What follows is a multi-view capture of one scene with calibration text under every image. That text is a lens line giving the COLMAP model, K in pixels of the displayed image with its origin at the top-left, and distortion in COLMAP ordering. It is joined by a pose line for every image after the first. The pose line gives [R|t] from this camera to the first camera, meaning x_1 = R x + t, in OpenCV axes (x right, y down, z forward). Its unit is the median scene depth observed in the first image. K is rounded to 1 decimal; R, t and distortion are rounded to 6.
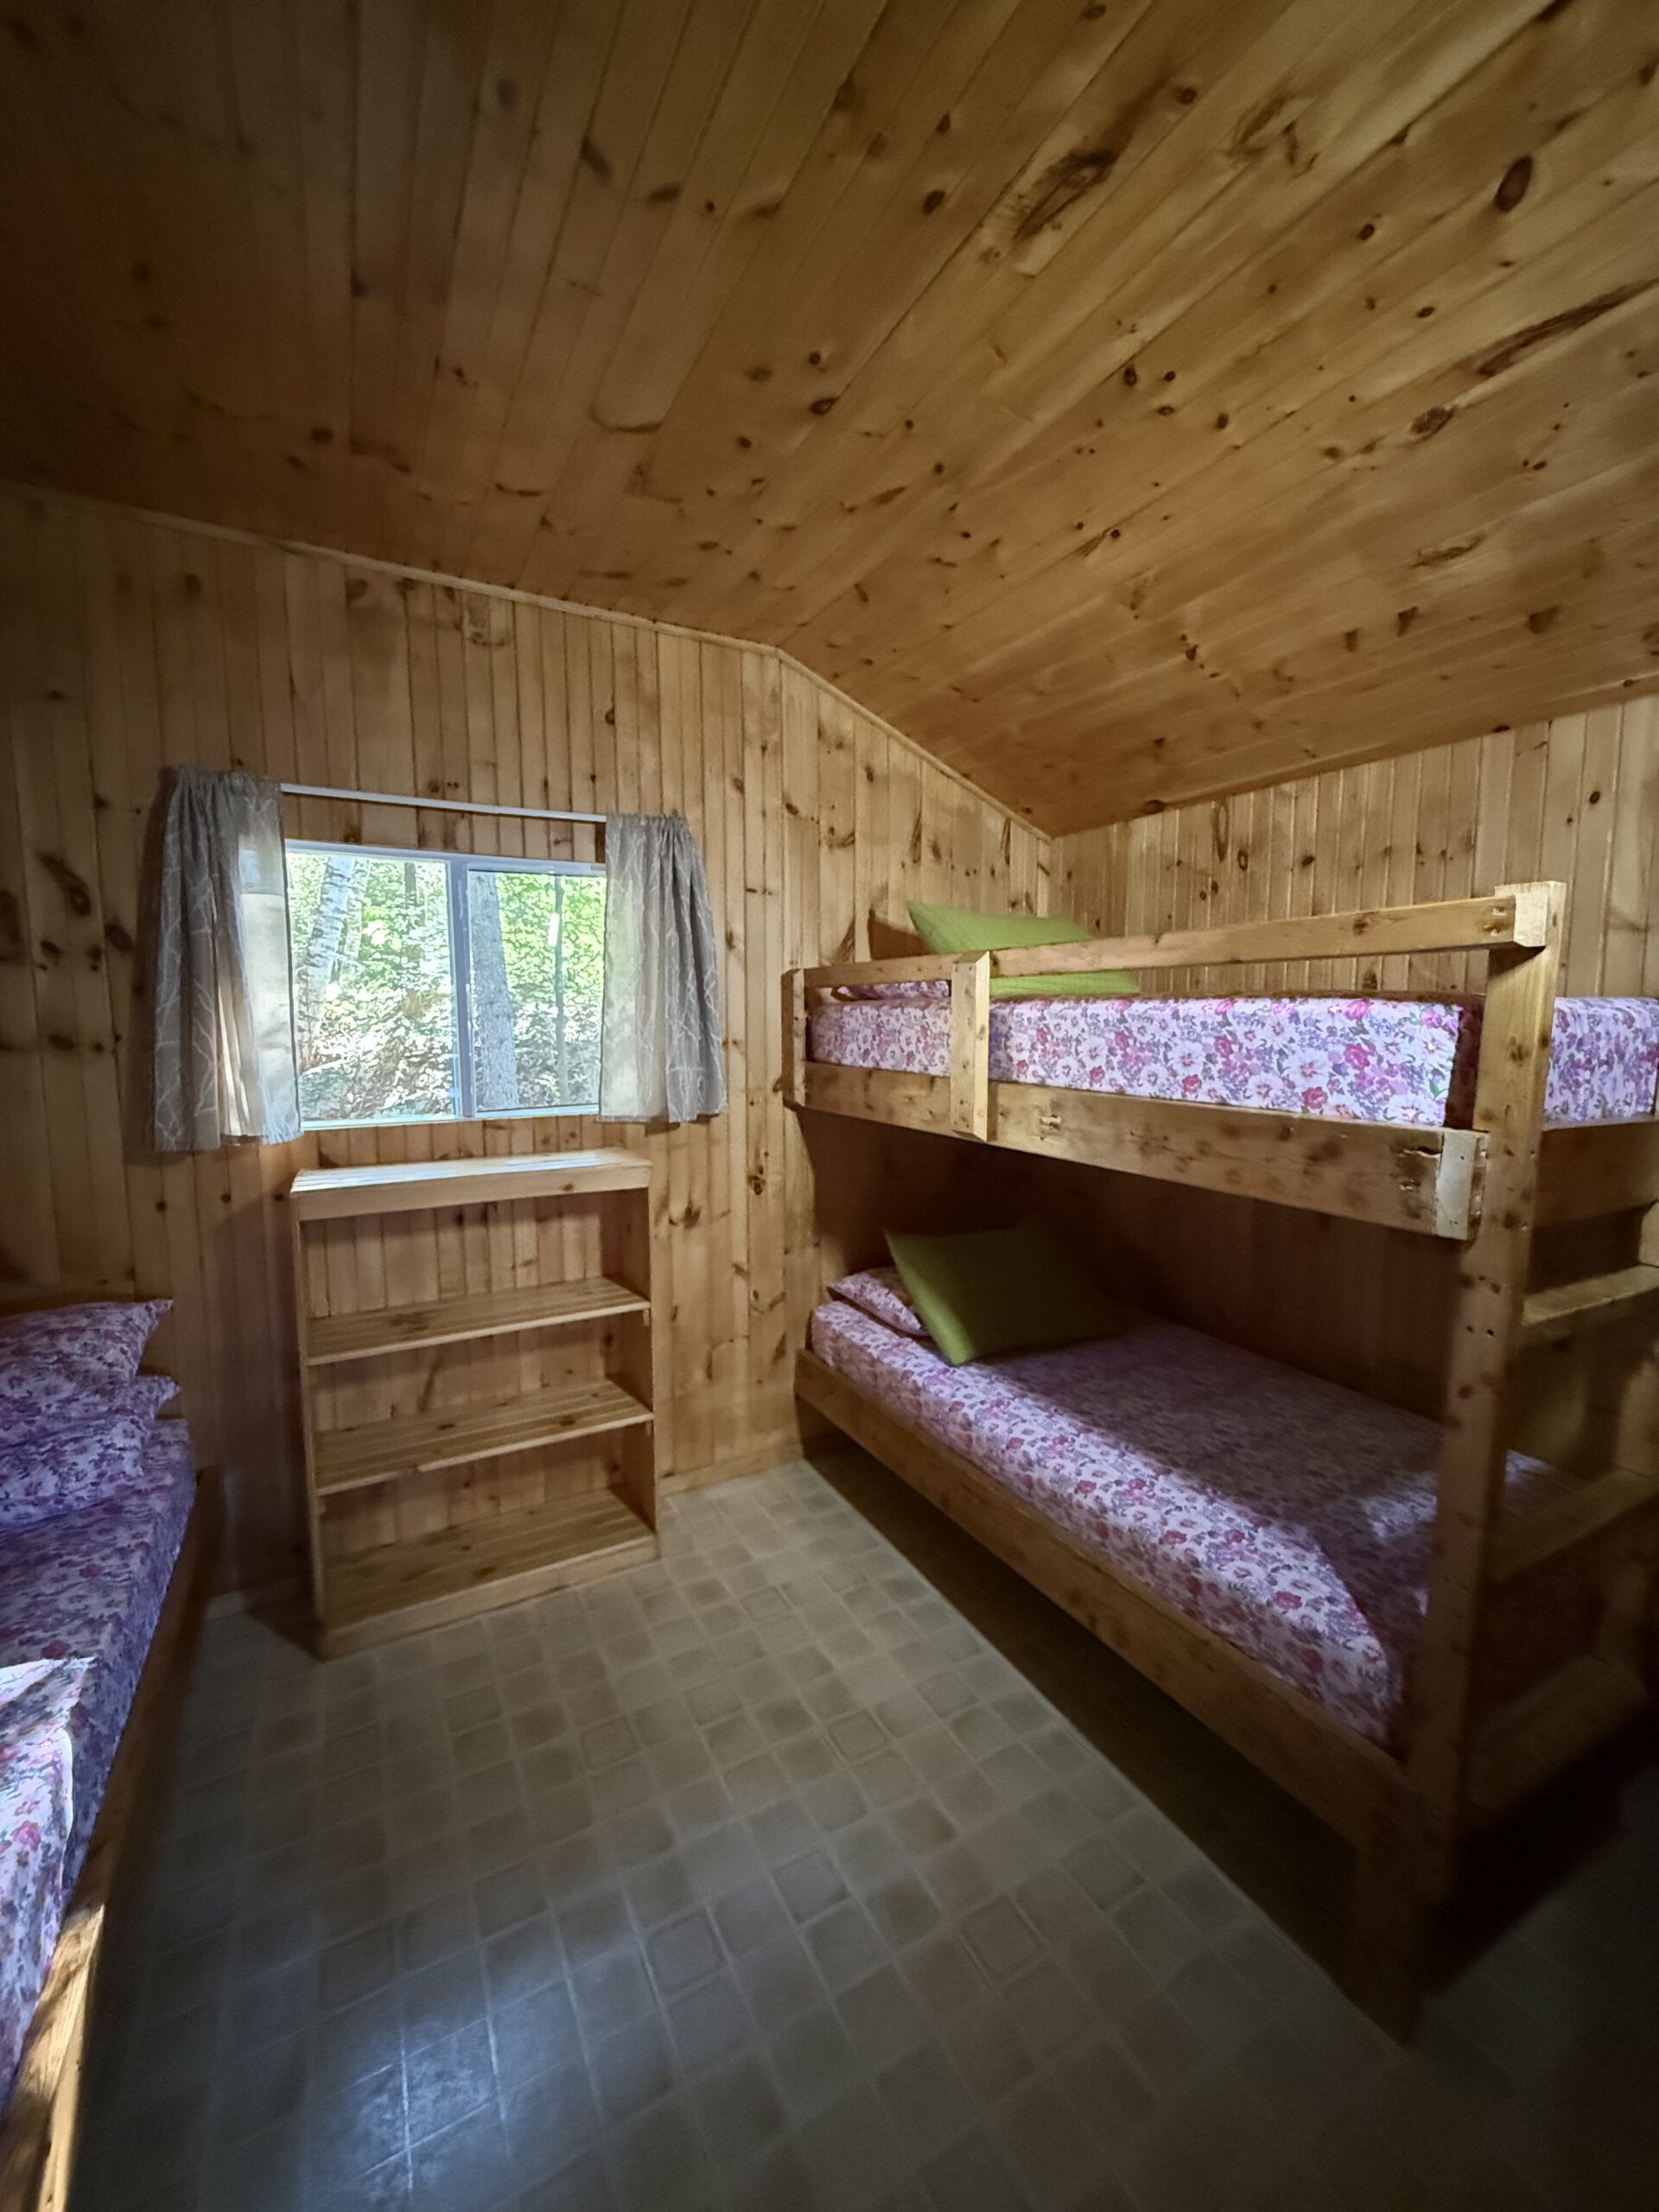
lens RADIAL K [[874.8, 0, 827.2], [0, 874.8, 1104.5], [0, 0, 1]] dist [-0.001278, -0.000623]
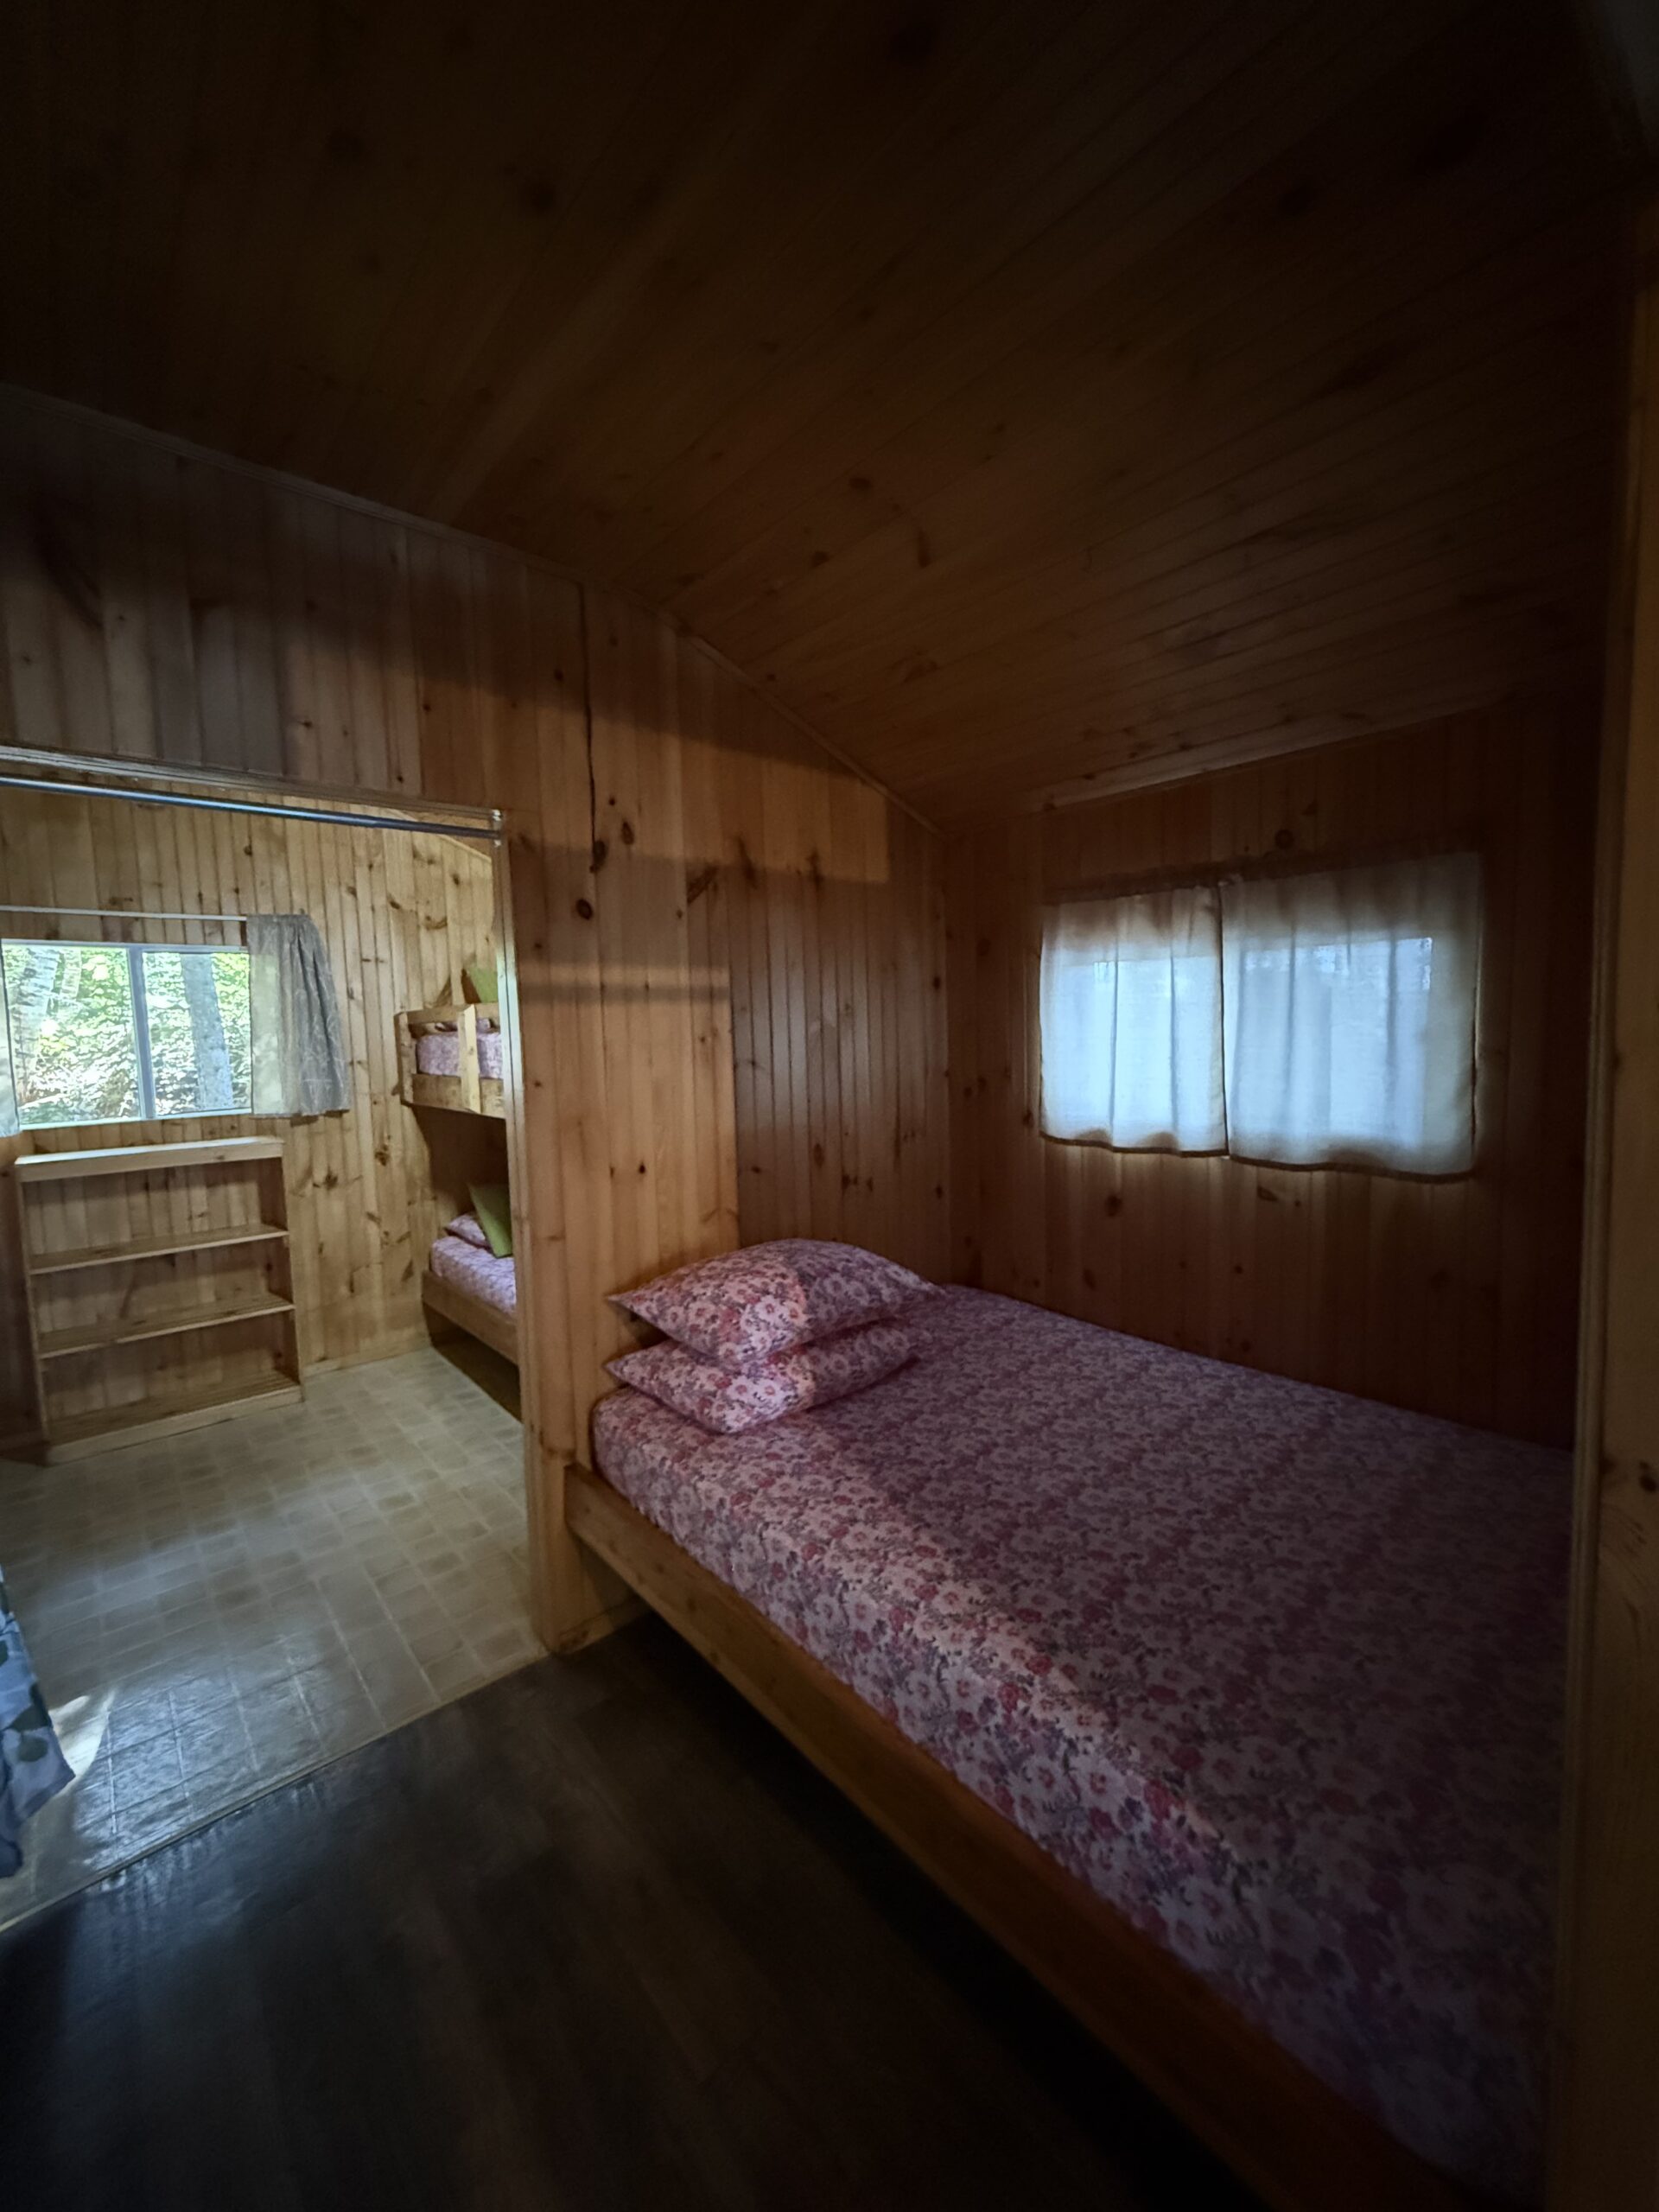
lens RADIAL K [[874.8, 0, 831.2], [0, 874.8, 1105.8], [0, 0, 1]] dist [-0.001278, -0.000623]
pose [[0.976953, -0.043531, 0.208970, 0.380805], [0.047323, 0.998793, -0.013177, 0.063250], [-0.208144, 0.022762, 0.977833, -0.644840]]
